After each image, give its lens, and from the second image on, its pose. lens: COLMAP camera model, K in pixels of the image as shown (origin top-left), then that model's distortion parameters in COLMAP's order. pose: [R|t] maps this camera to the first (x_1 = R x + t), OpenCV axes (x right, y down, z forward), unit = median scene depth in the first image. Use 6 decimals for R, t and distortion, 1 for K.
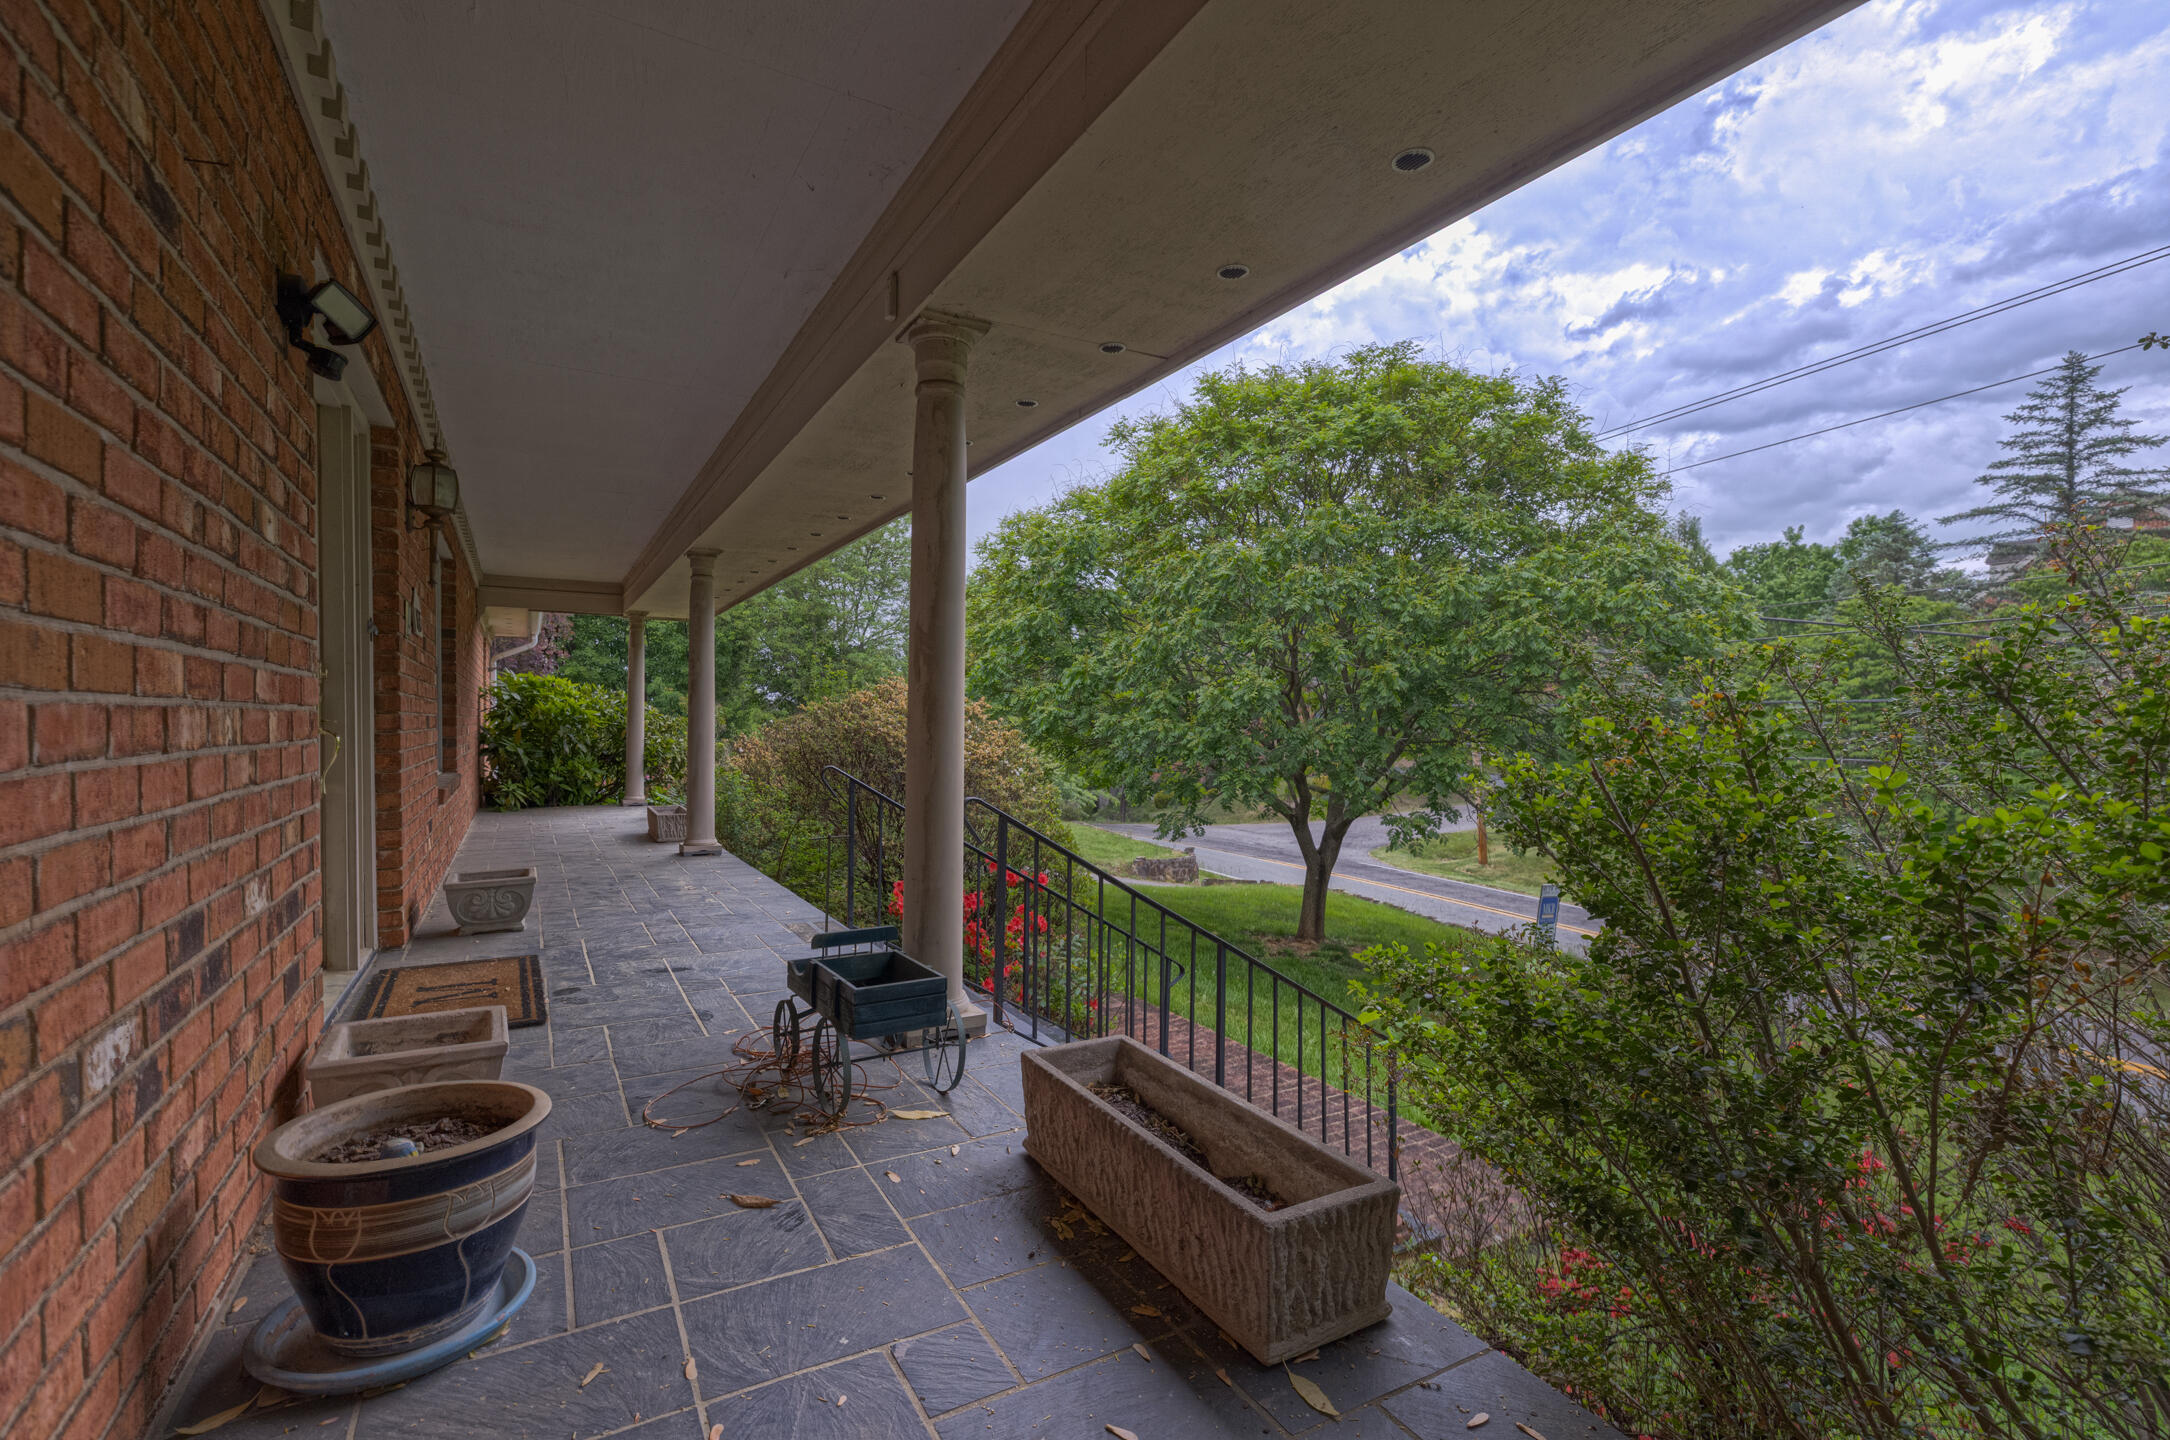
lens RADIAL K [[976.0, 0, 1077.9], [0, 976.0, 721.3], [0, 0, 1]] dist [0.011521, 0.000941]
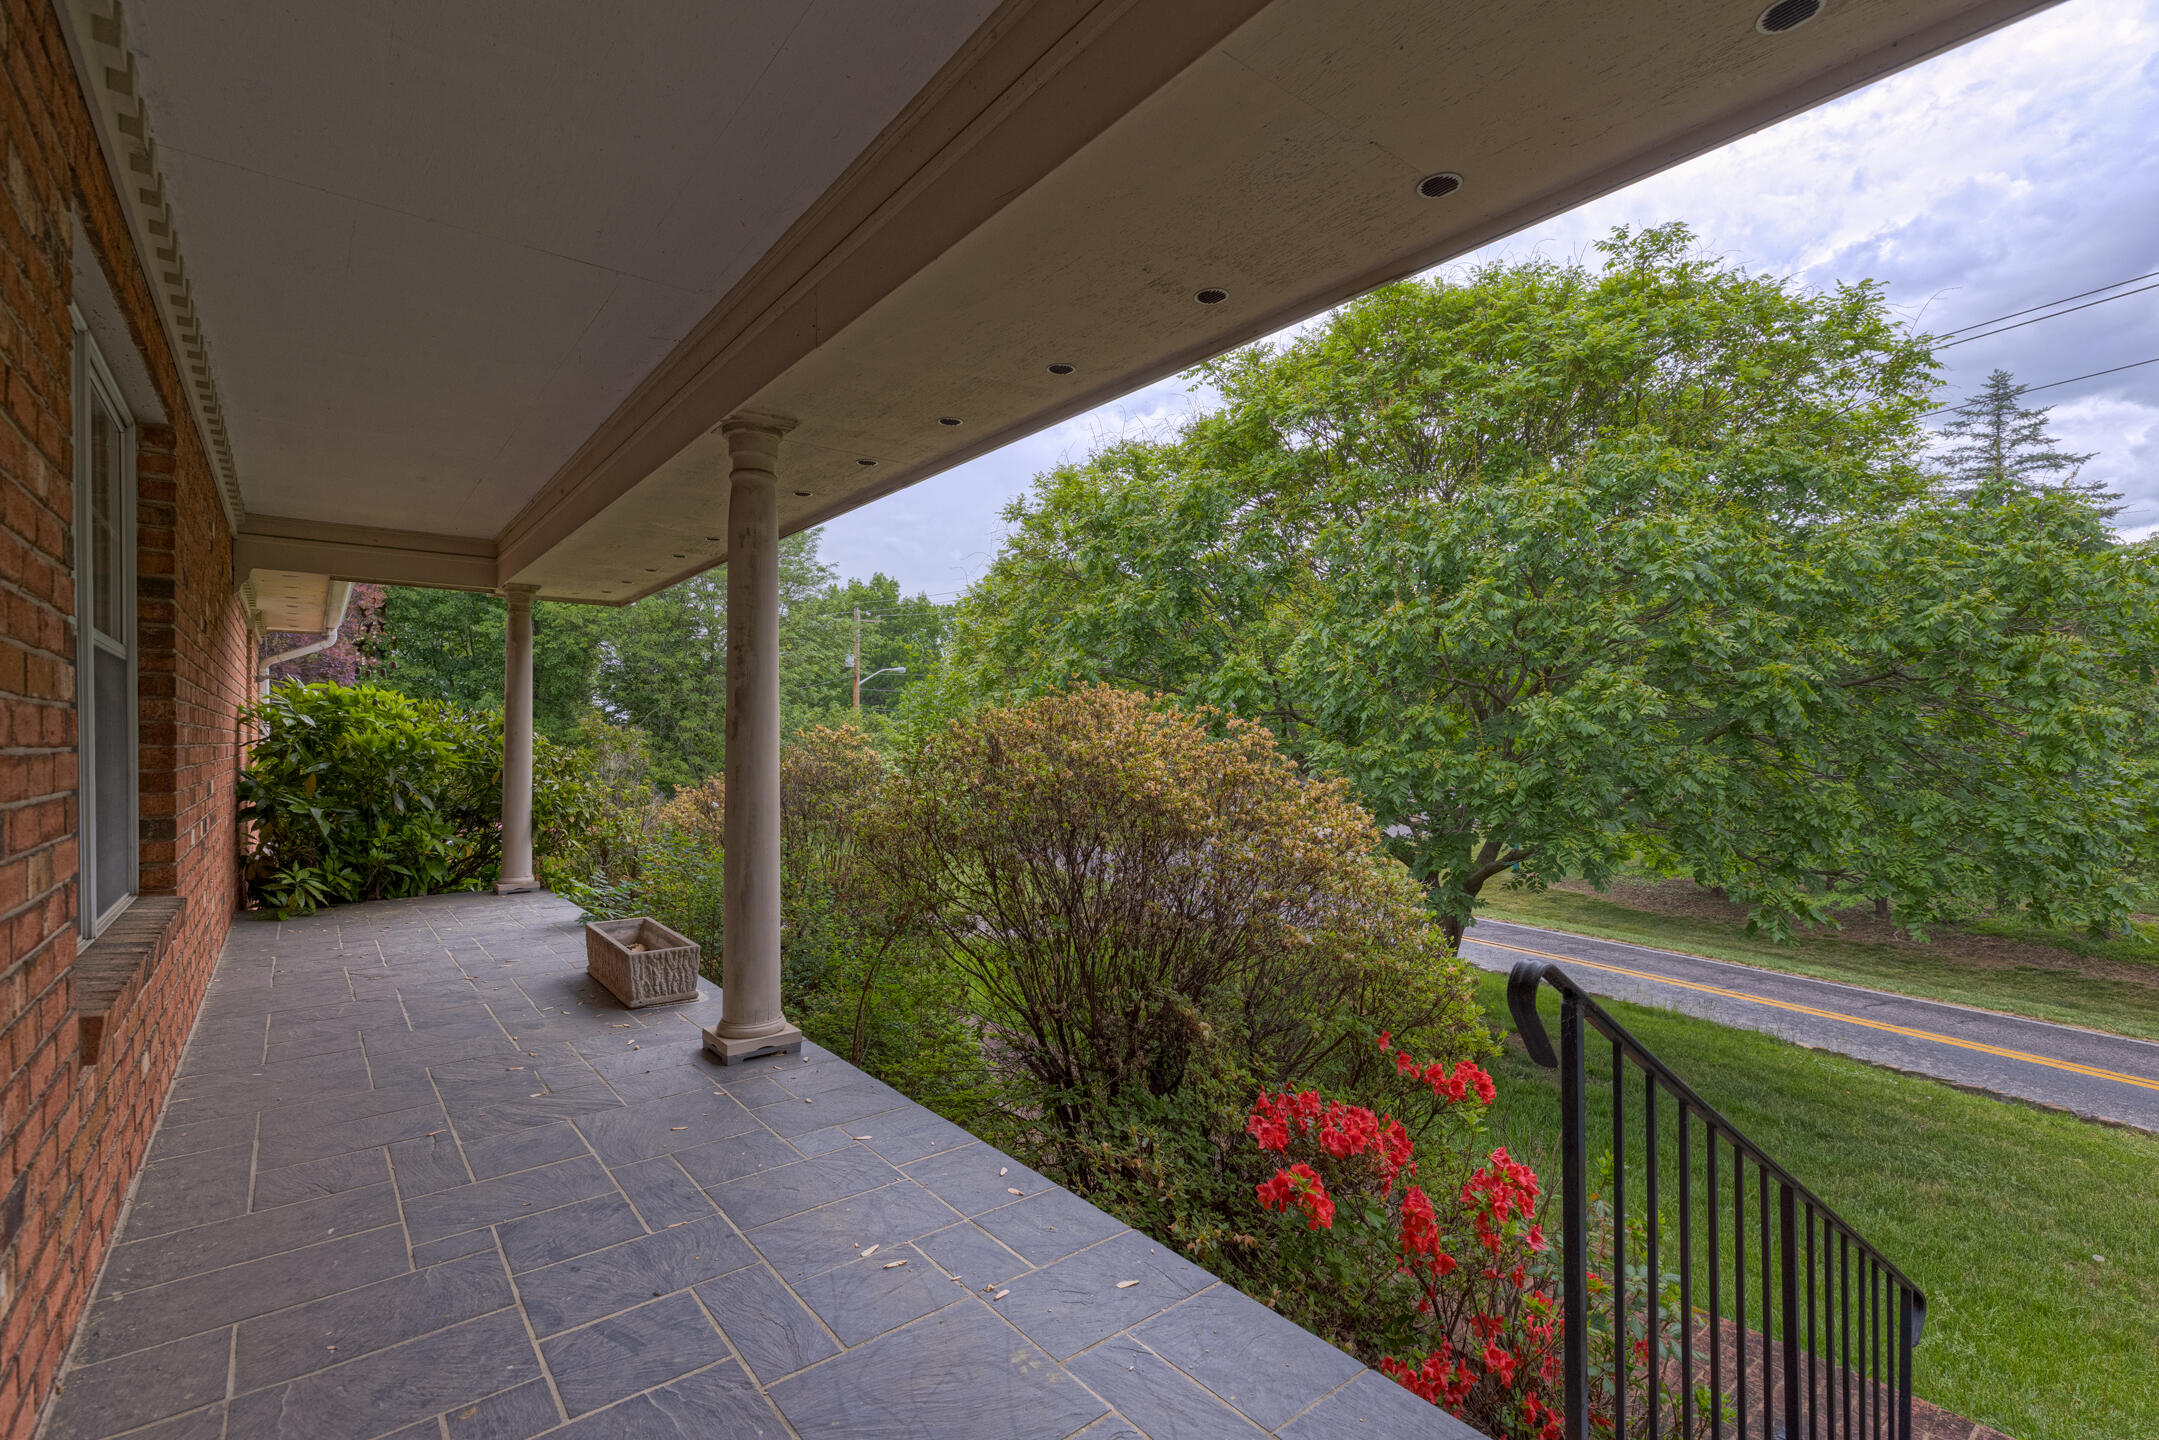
lens RADIAL K [[971.0, 0, 1085.6], [0, 971.0, 722.7], [0, 0, 1]] dist [0.011521, 0.000941]
pose [[0.986826, -0.008046, 0.161588, -0.192433], [0.010231, 0.999867, -0.012692, -0.011291], [-0.161464, 0.014178, 0.986777, 0.319206]]
